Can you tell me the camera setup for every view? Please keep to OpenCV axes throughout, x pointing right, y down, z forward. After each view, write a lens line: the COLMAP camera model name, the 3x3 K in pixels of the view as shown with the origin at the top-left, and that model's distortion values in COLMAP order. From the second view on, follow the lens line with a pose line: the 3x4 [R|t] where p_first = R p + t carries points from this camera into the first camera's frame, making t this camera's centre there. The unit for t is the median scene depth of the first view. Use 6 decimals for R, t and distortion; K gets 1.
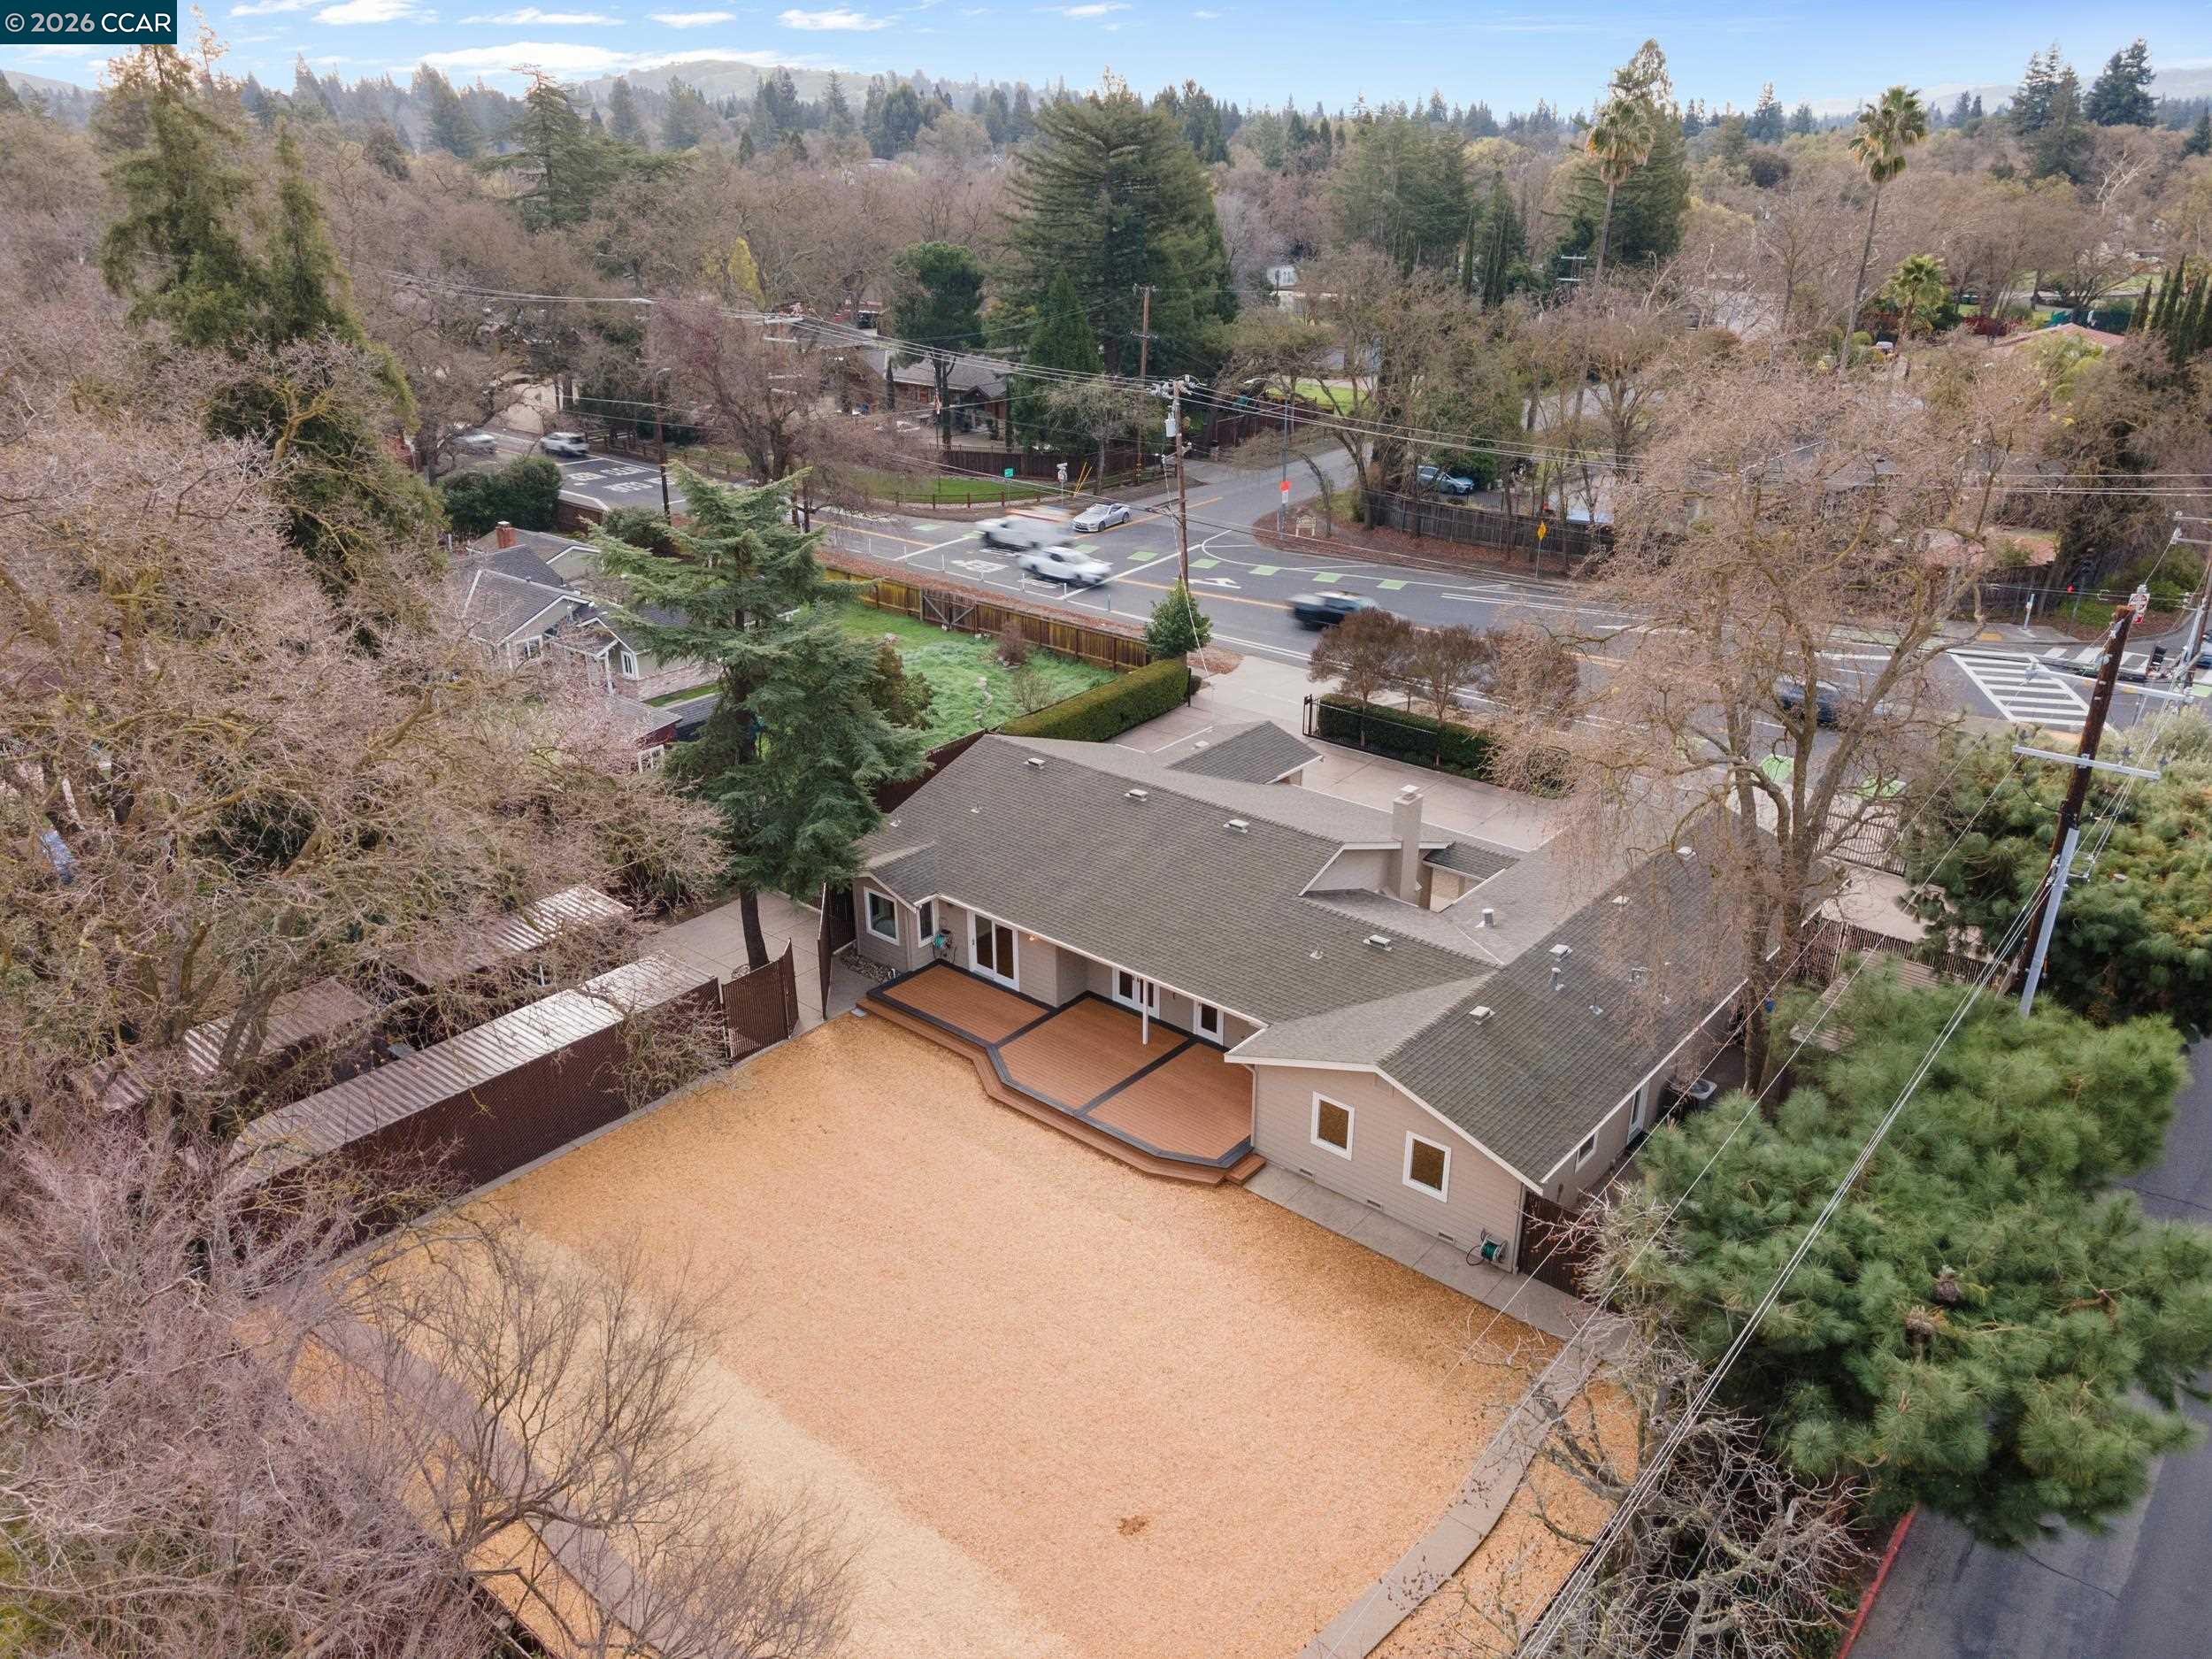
lens RADIAL K [[1543.7, 0, 1103.8], [0, 1543.7, 829.4], [0, 0, 1]] dist [0.000325, -0.000207]
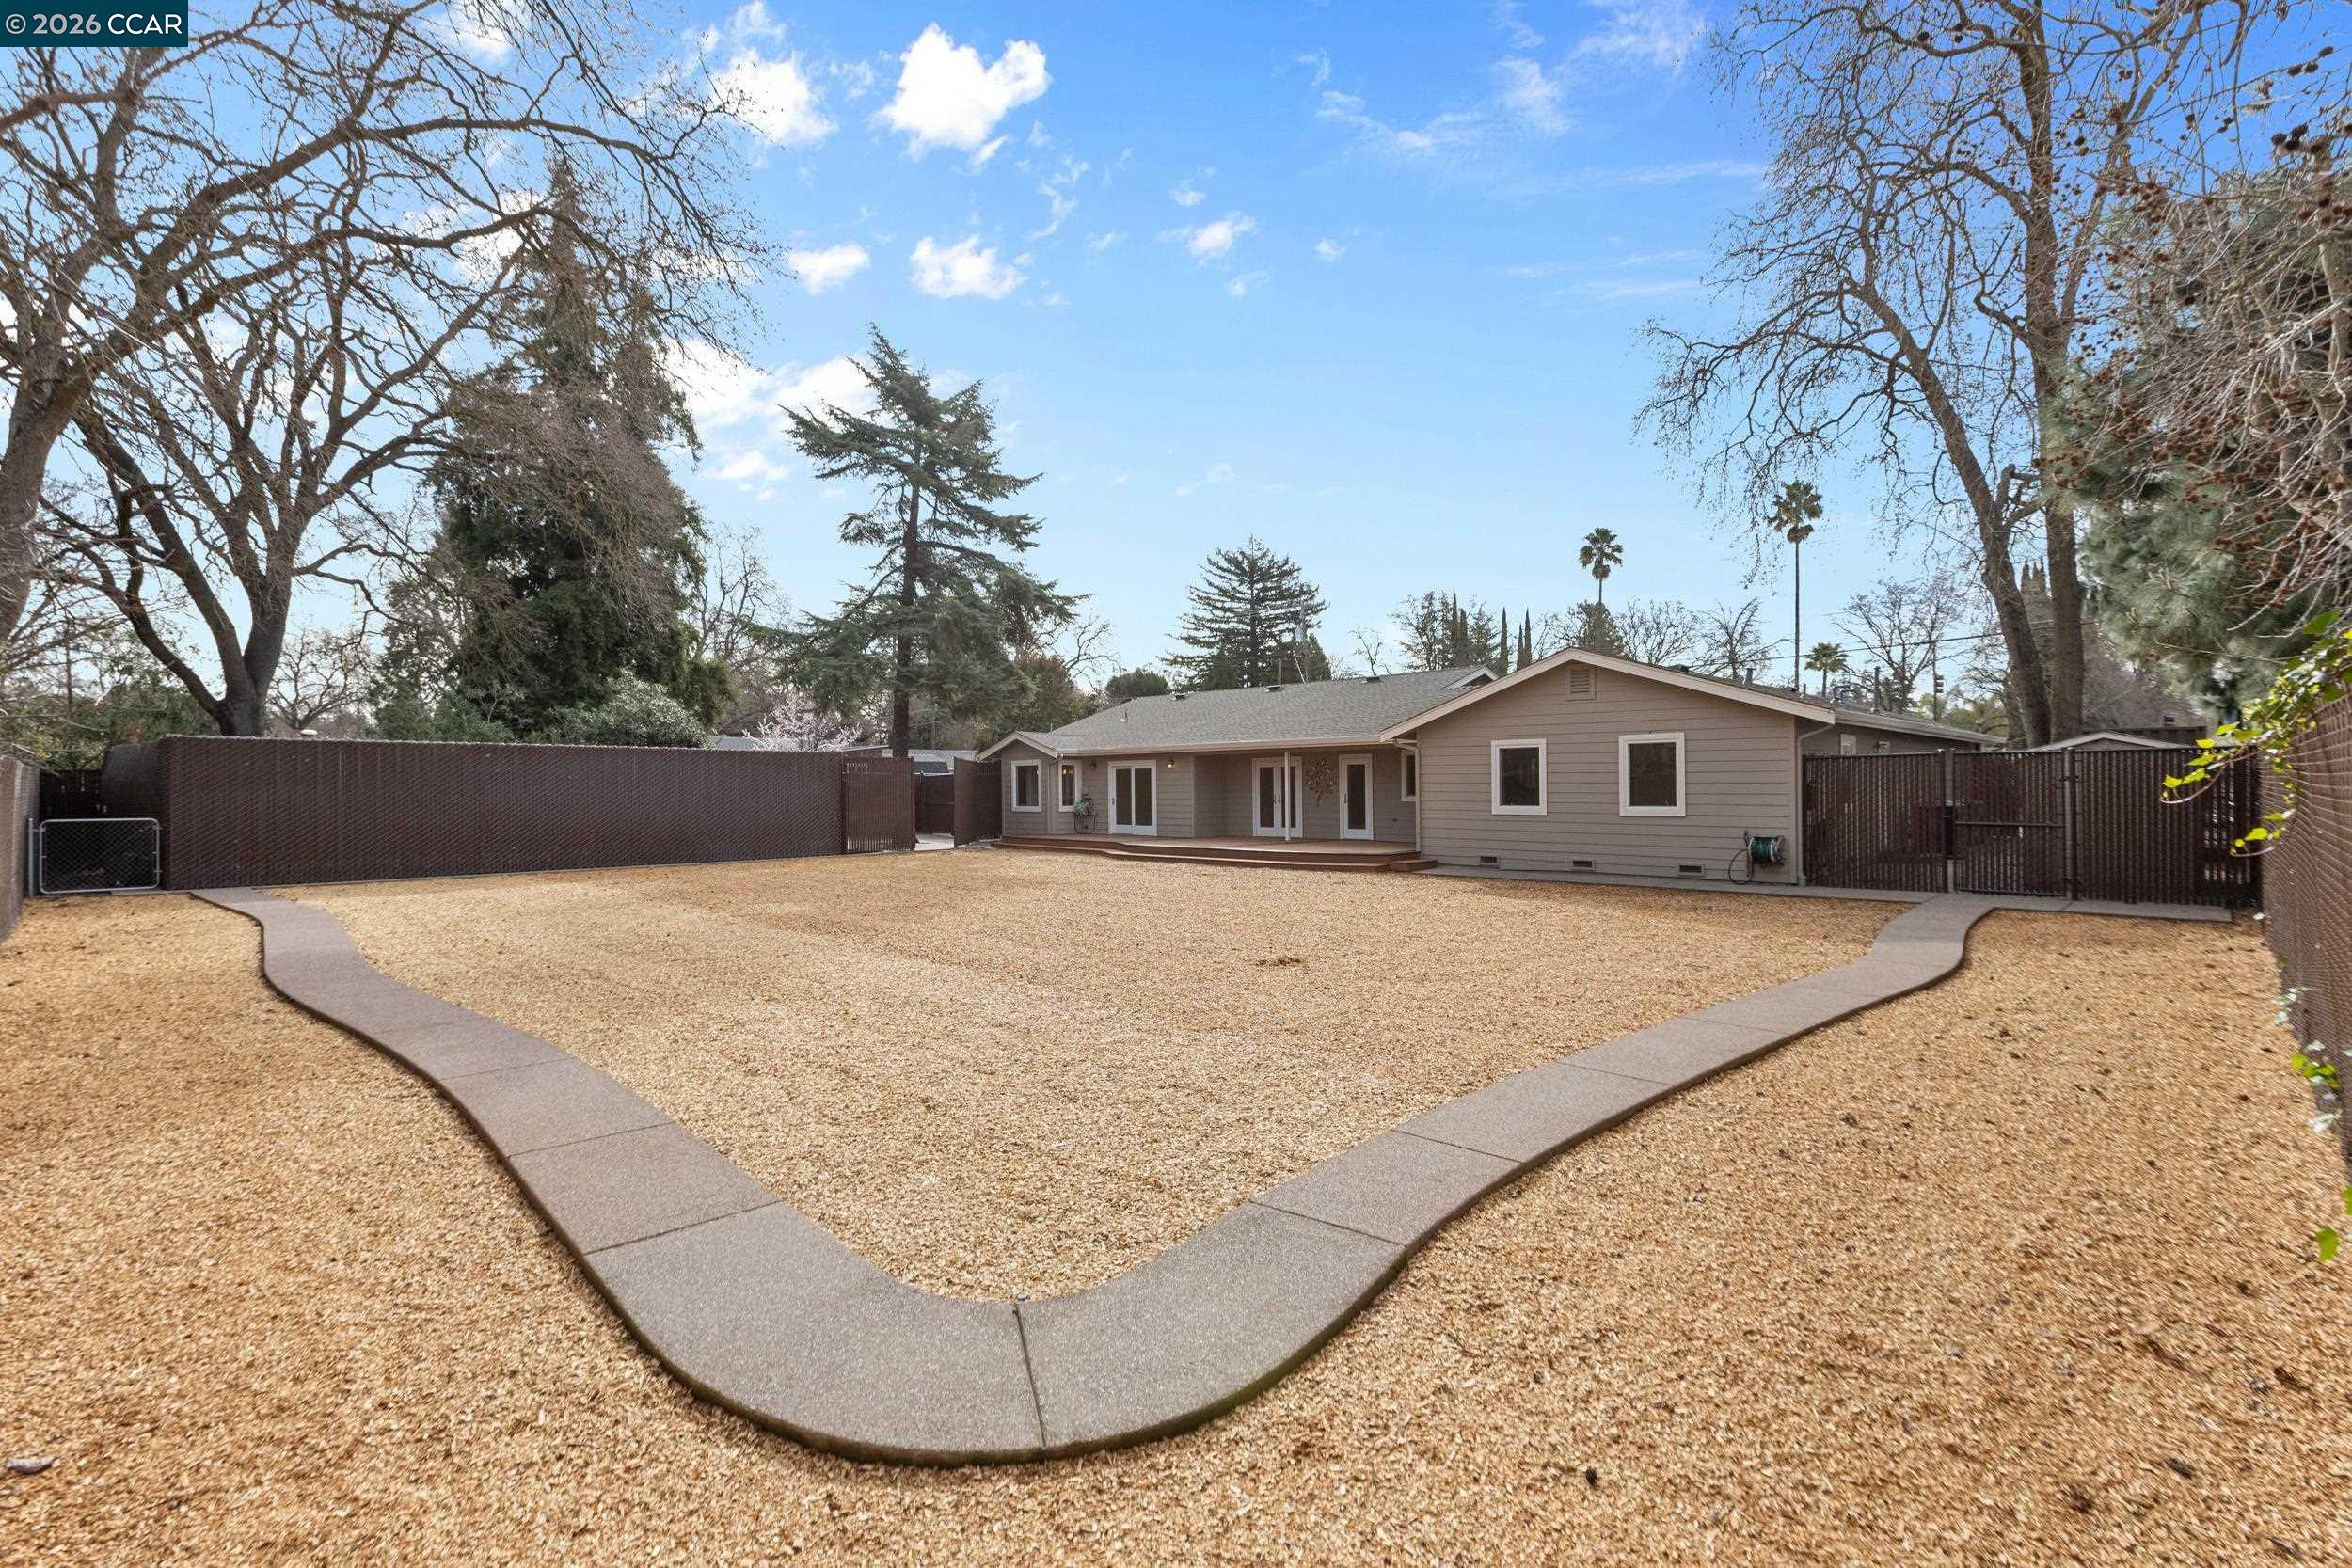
lens RADIAL K [[1054.3, 0, 1176.5], [0, 1054.3, 784.8], [0, 0, 1]] dist [-0.000431, 0.000360]
pose [[0.997514, -0.004602, -0.070315, 0.004447], [-0.023128, 0.921202, -0.388396, 0.334038], [0.066561, 0.389057, 0.918806, 0.376802]]
